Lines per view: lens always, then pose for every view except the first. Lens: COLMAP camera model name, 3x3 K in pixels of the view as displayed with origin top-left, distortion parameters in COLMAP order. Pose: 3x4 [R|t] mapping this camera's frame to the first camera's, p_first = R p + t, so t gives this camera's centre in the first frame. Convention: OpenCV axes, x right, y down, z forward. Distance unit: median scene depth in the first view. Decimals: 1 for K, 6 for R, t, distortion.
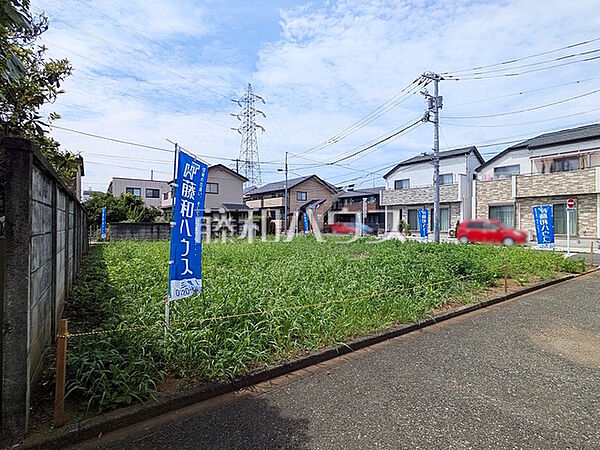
lens RADIAL K [[242.7, 0, 296.8], [0, 242.7, 226.6], [0, 0, 1]] dist [0.001340, 0.000431]
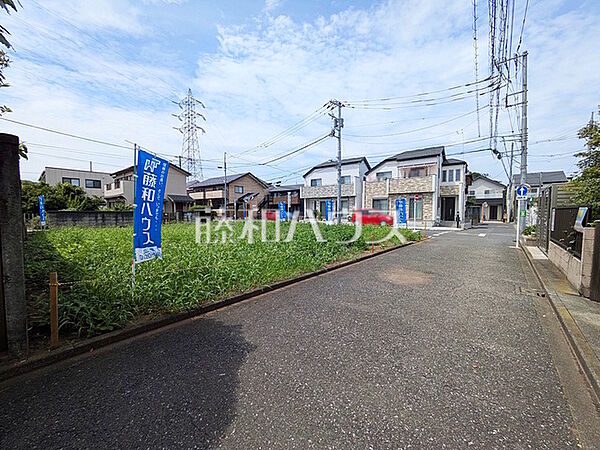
lens RADIAL K [[242.7, 0, 296.8], [0, 242.7, 226.6], [0, 0, 1]] dist [0.001340, 0.000431]
pose [[0.970840, -0.012546, 0.239400, 0.009046], [0.010926, 0.999908, 0.008094, 0.051882], [-0.239480, -0.005242, 0.970887, -0.248073]]
